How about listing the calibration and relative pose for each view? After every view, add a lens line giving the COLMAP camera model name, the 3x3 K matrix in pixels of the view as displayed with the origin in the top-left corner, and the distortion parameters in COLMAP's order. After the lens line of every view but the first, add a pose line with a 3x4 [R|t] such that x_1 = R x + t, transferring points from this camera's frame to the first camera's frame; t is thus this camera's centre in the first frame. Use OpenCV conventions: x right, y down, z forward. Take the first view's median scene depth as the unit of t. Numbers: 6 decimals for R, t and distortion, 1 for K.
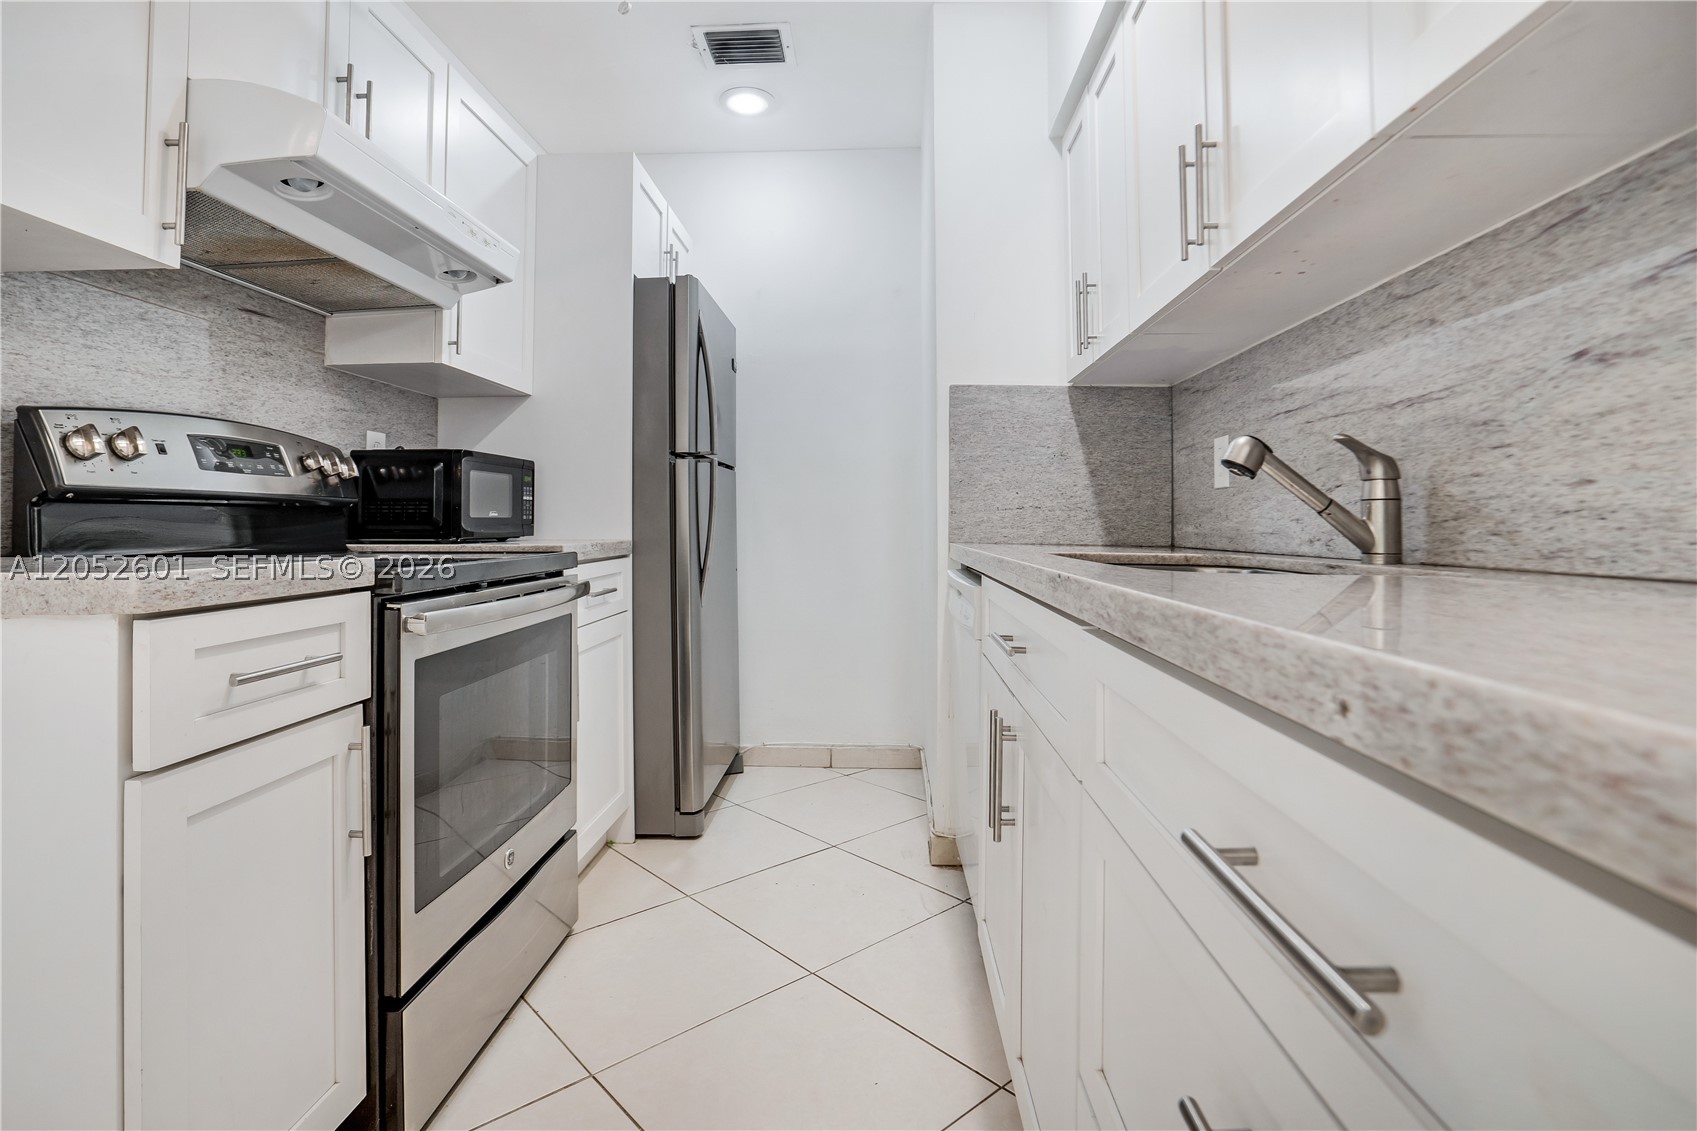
lens RADIAL K [[831.5, 0, 846.5], [0, 831.5, 505.7], [0, 0, 1]] dist [-0.003718, -0.000241]
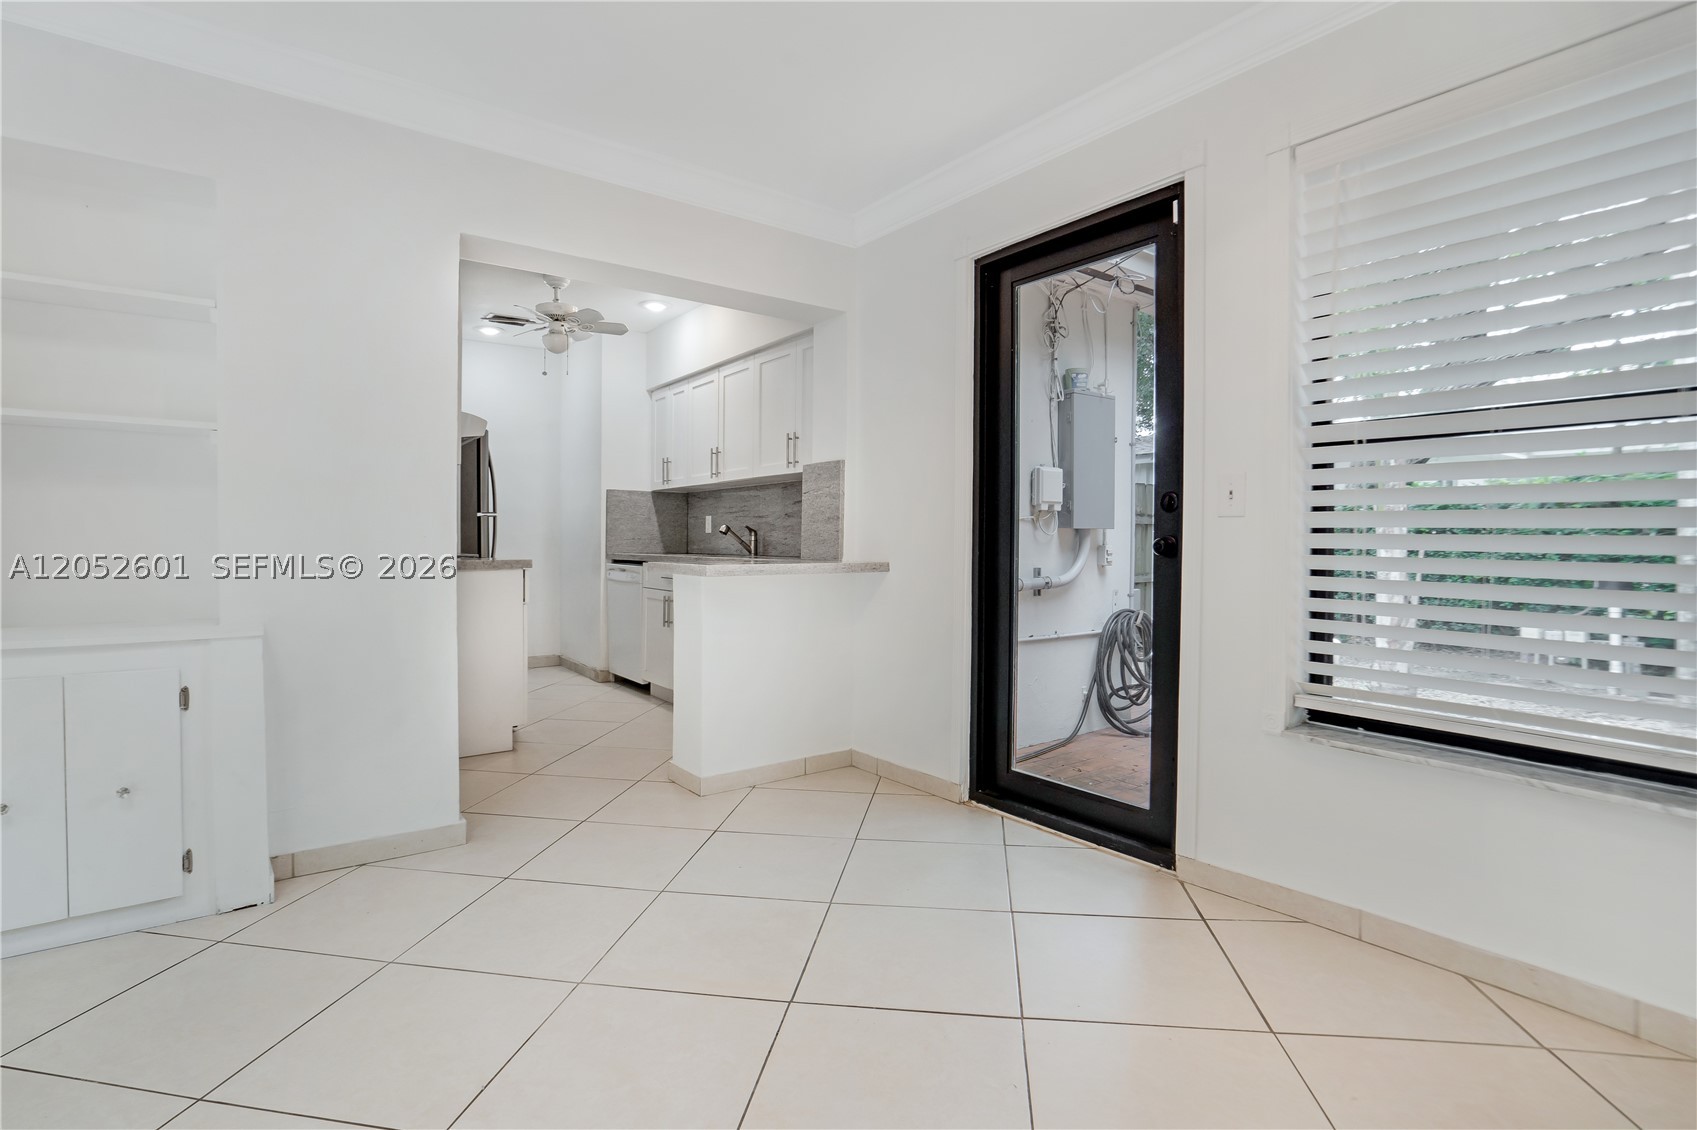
lens RADIAL K [[831.5, 0, 854.8], [0, 831.5, 552.0], [0, 0, 1]] dist [-0.003718, -0.000241]
pose [[0.769155, -0.020642, 0.638729, -1.536671], [-0.009635, 0.998990, 0.043886, -0.129283], [-0.638989, -0.039909, 0.768179, -2.385354]]
